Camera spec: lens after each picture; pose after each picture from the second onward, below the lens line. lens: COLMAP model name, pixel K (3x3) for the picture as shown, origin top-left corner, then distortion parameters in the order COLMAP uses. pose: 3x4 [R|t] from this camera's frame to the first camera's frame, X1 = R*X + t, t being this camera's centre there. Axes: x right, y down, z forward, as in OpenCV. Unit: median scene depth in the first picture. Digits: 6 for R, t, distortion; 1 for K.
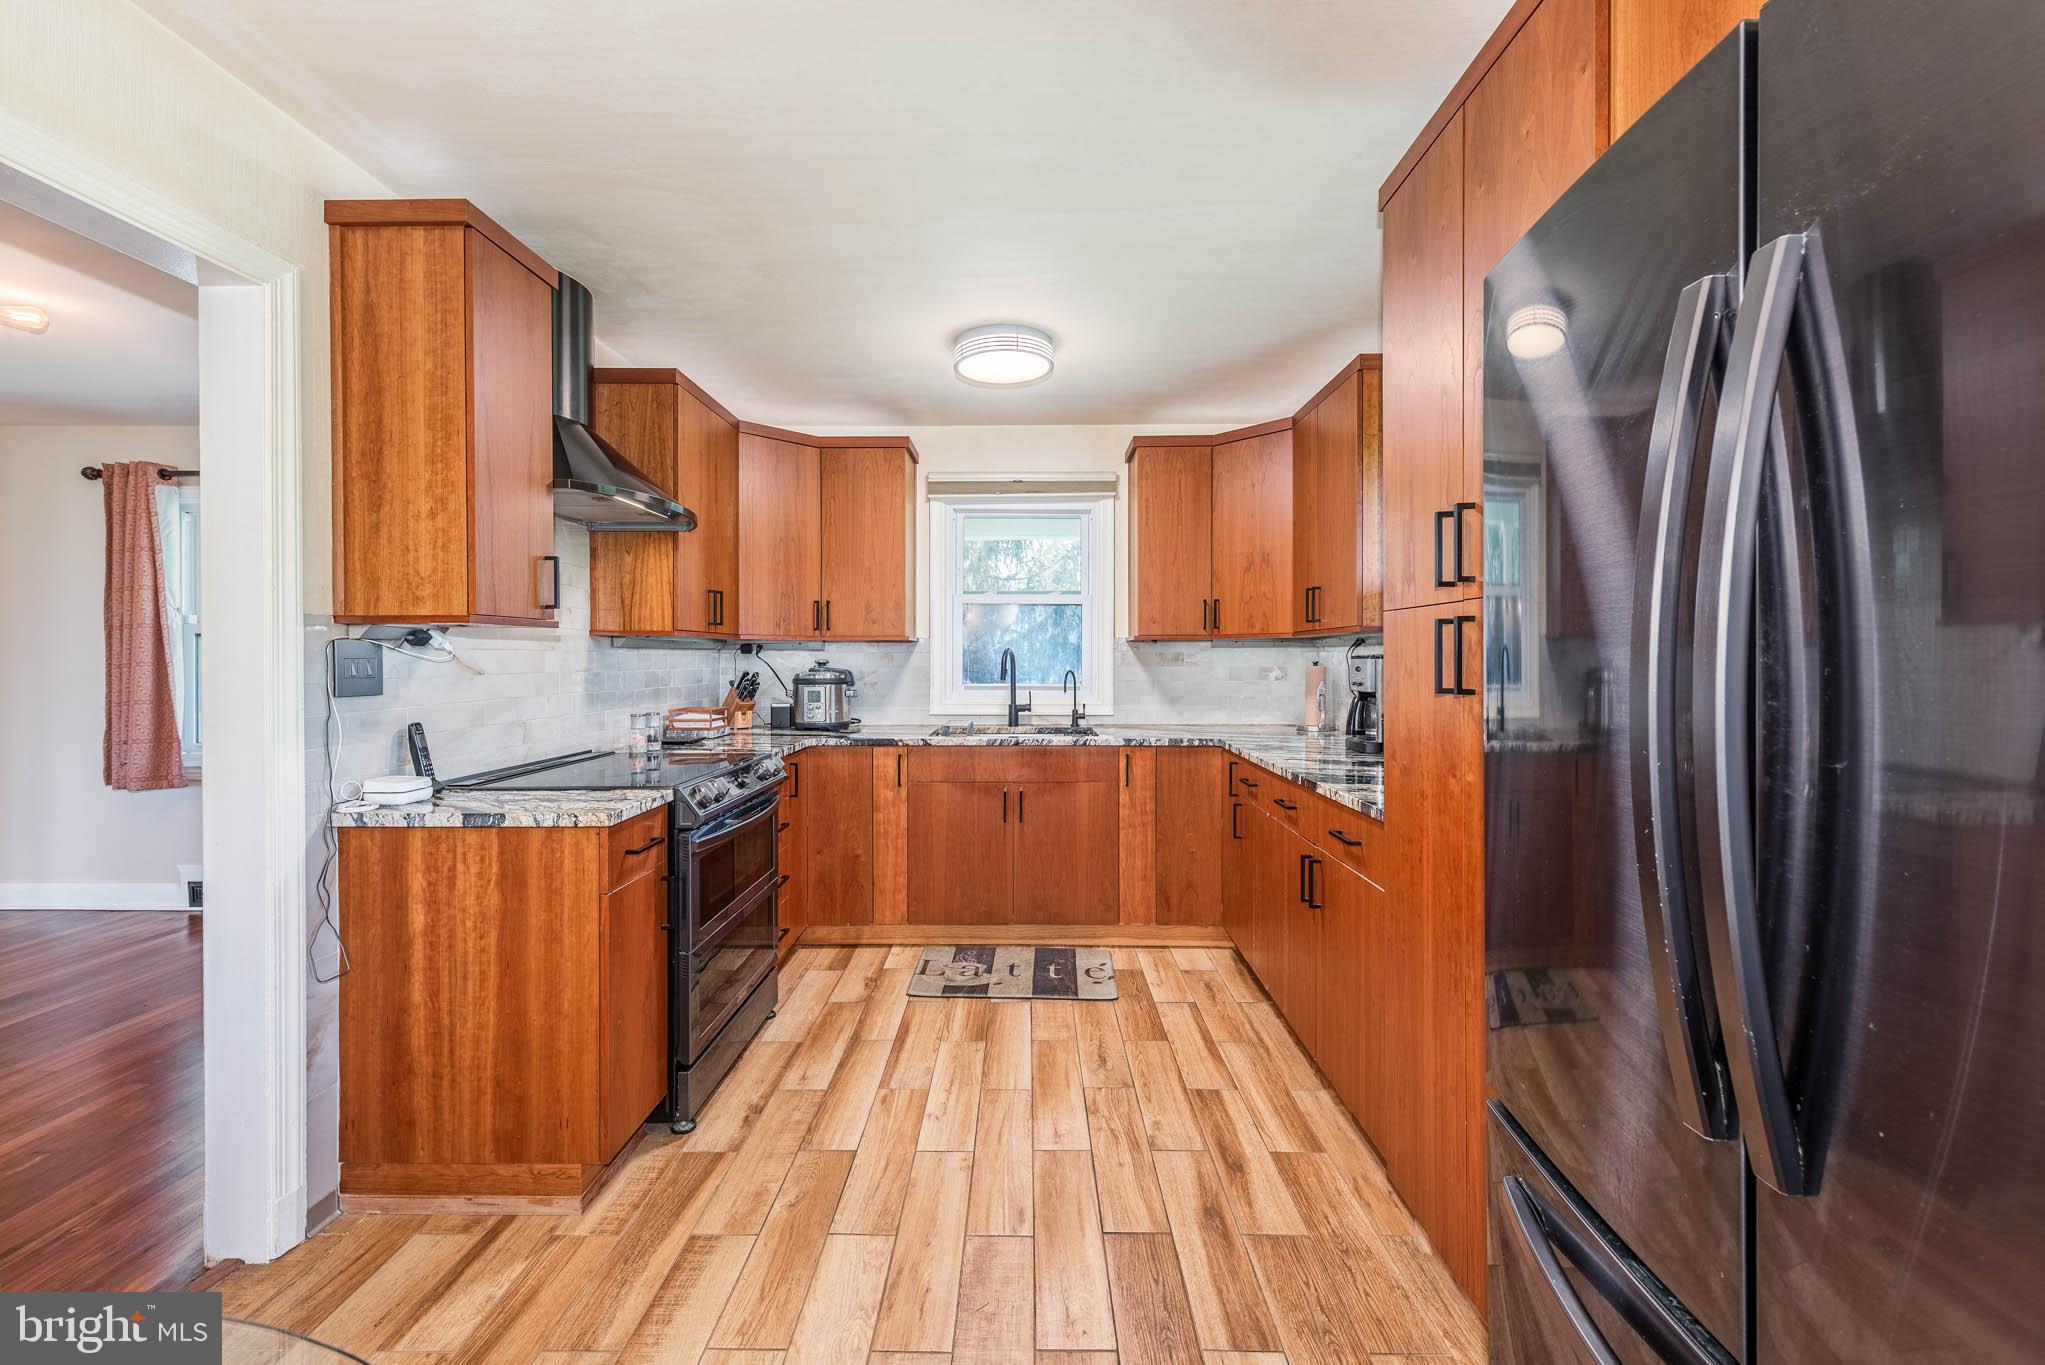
lens RADIAL K [[825.5, 0, 998.6], [0, 825.5, 665.6], [0, 0, 1]] dist [0.011571, -0.000136]
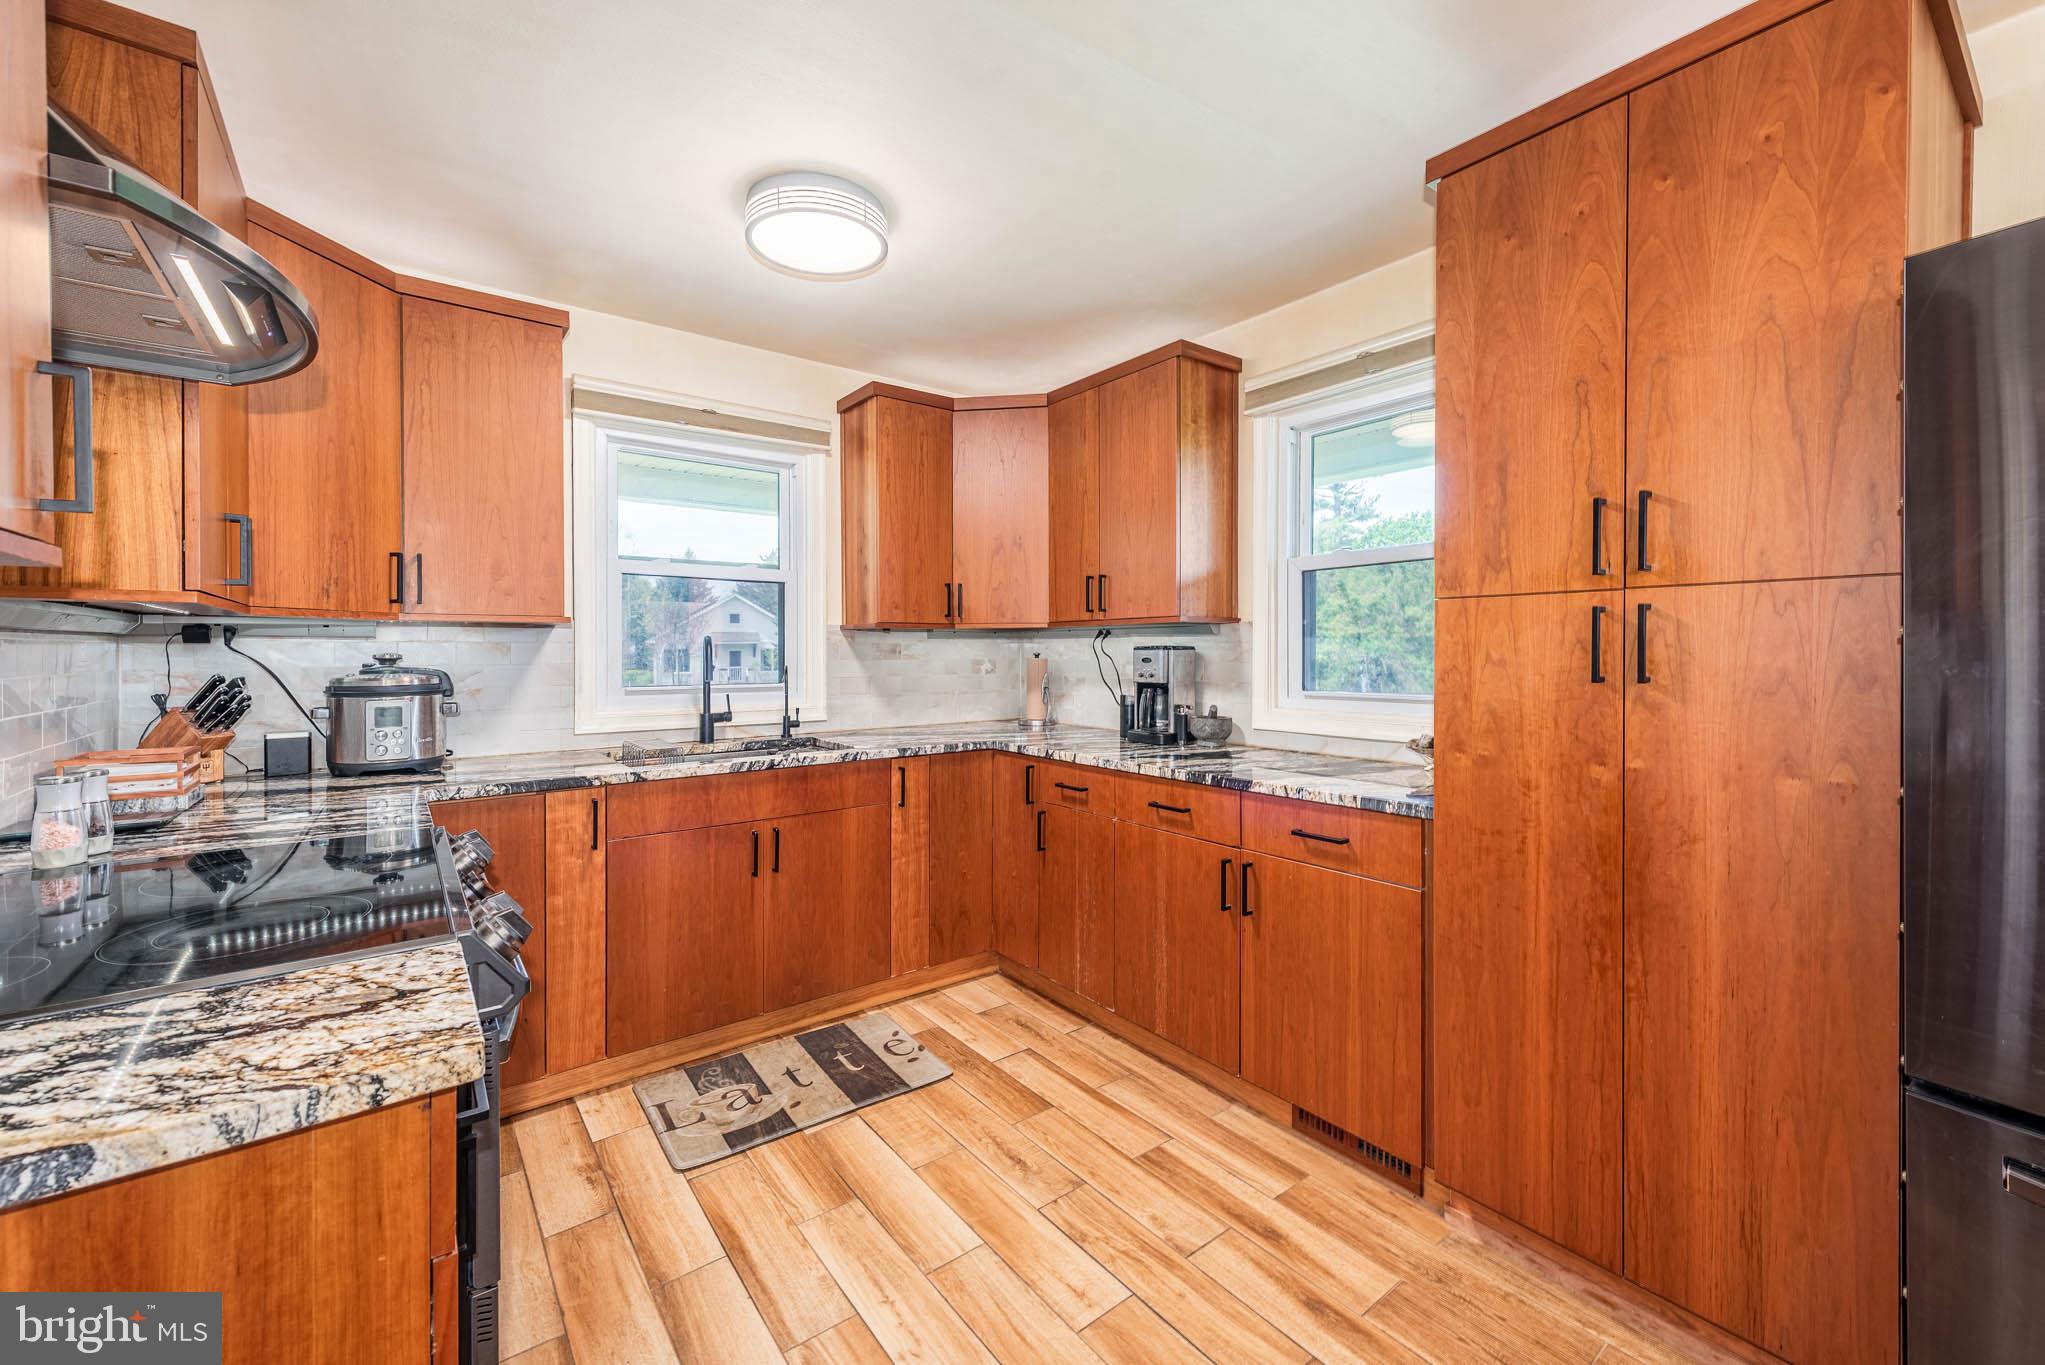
lens RADIAL K [[837.6, 0, 1024.4], [0, 837.6, 659.8], [0, 0, 1]] dist [0.012988, -0.002481]
pose [[0.777061, -0.008379, 0.629369, -0.270713], [0.007966, 0.999962, 0.003478, -0.001100], [-0.629374, 0.002311, 0.777099, 0.276738]]
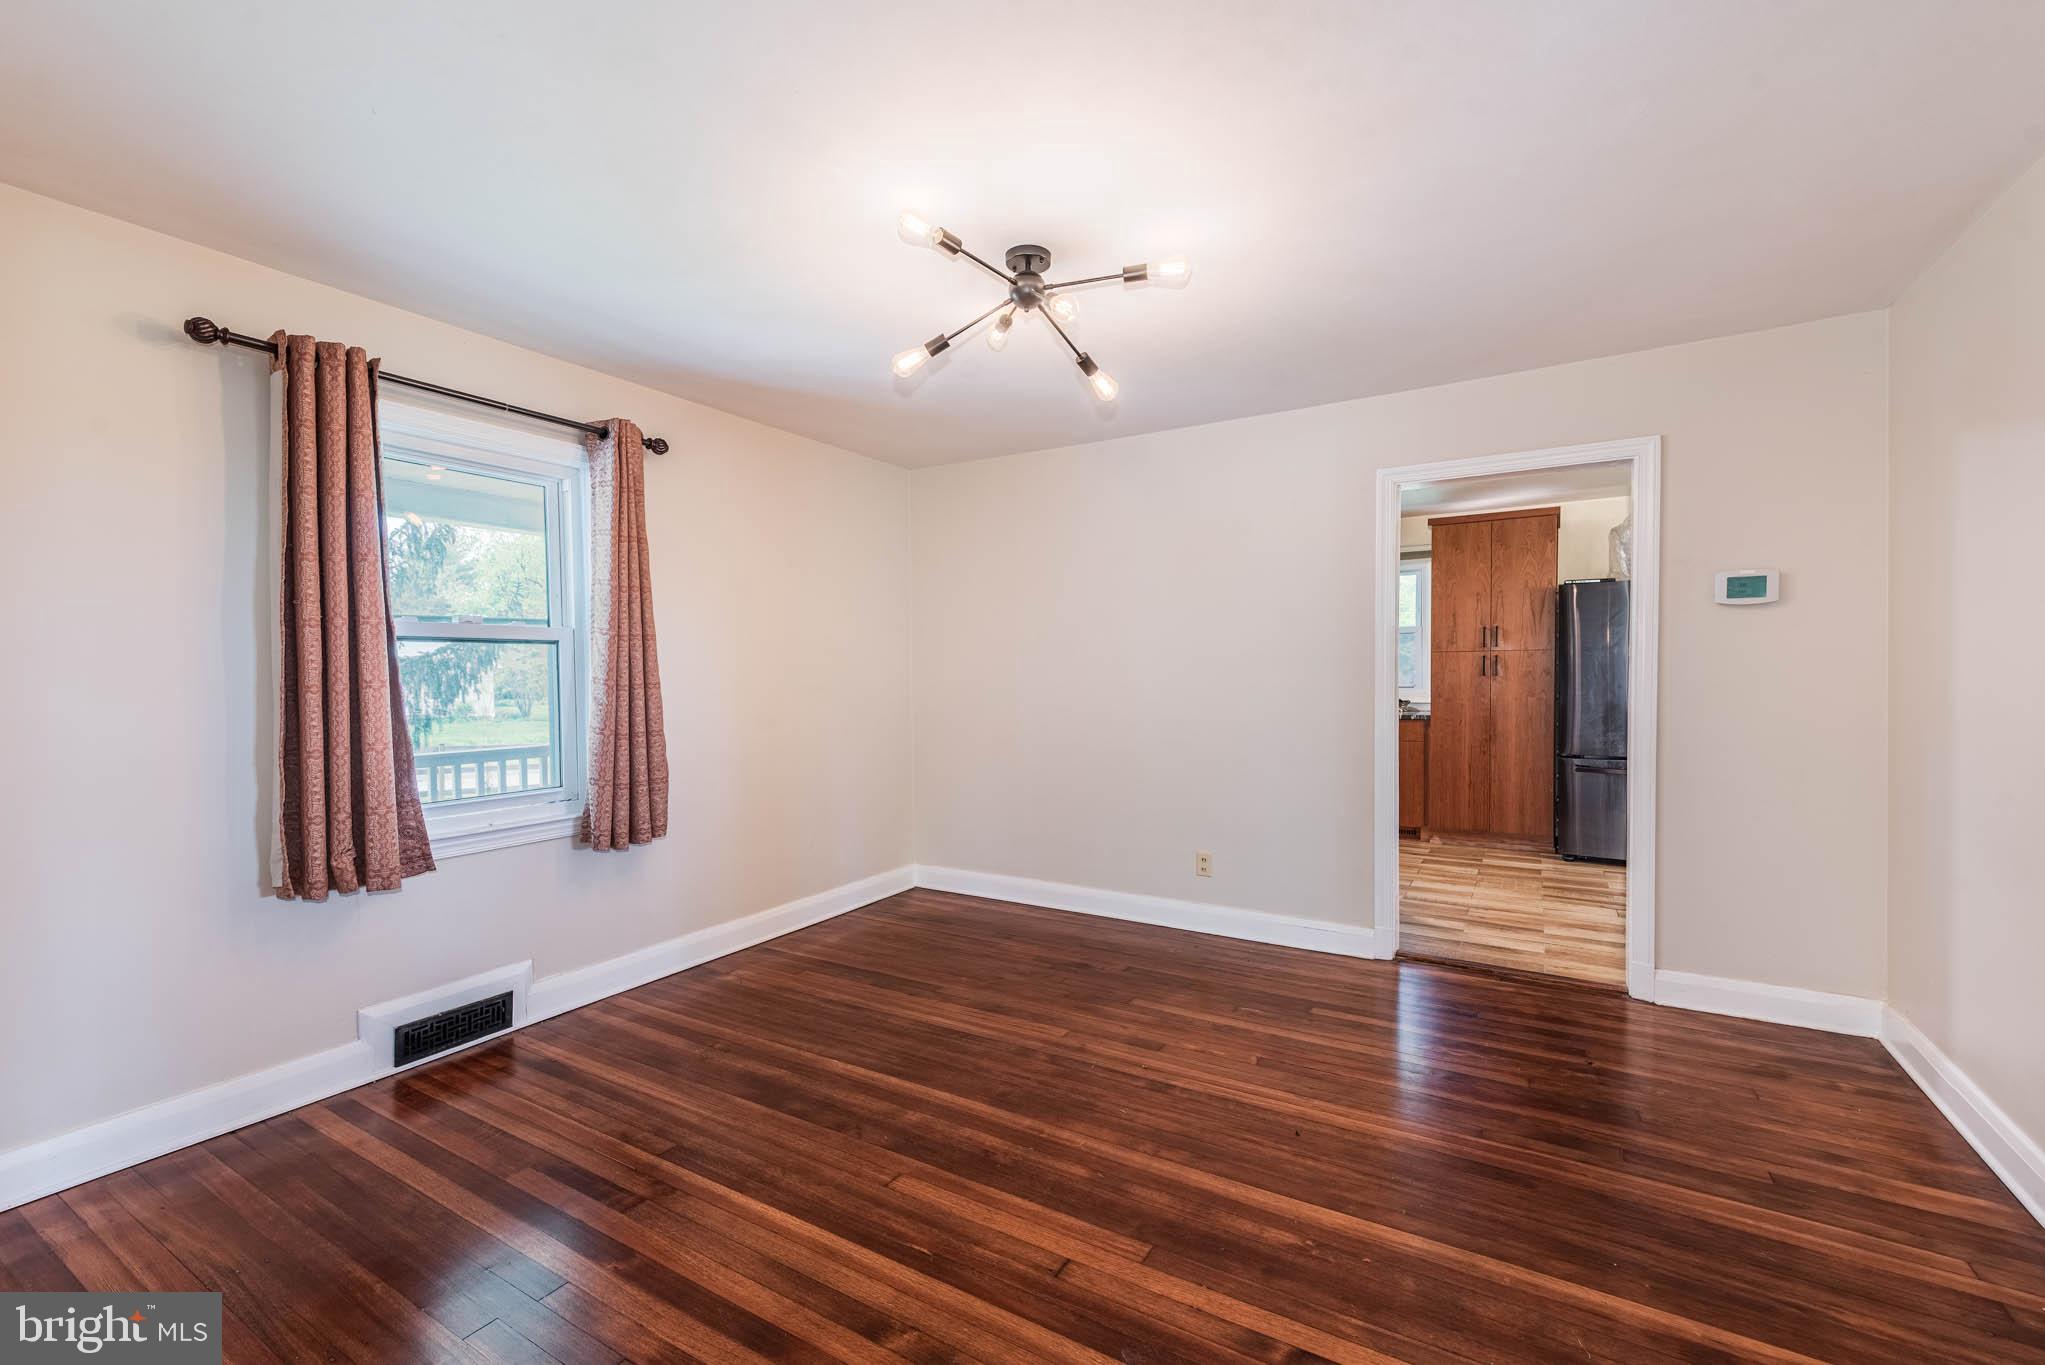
lens RADIAL K [[811.2, 0, 1017.4], [0, 811.2, 694.0], [0, 0, 1]] dist [0.001900, -0.000030]
pose [[0.521689, -0.027156, 0.852703, -1.562063], [0.017647, 0.999623, 0.021039, 0.001258], [-0.852953, 0.004072, 0.521972, 0.374183]]
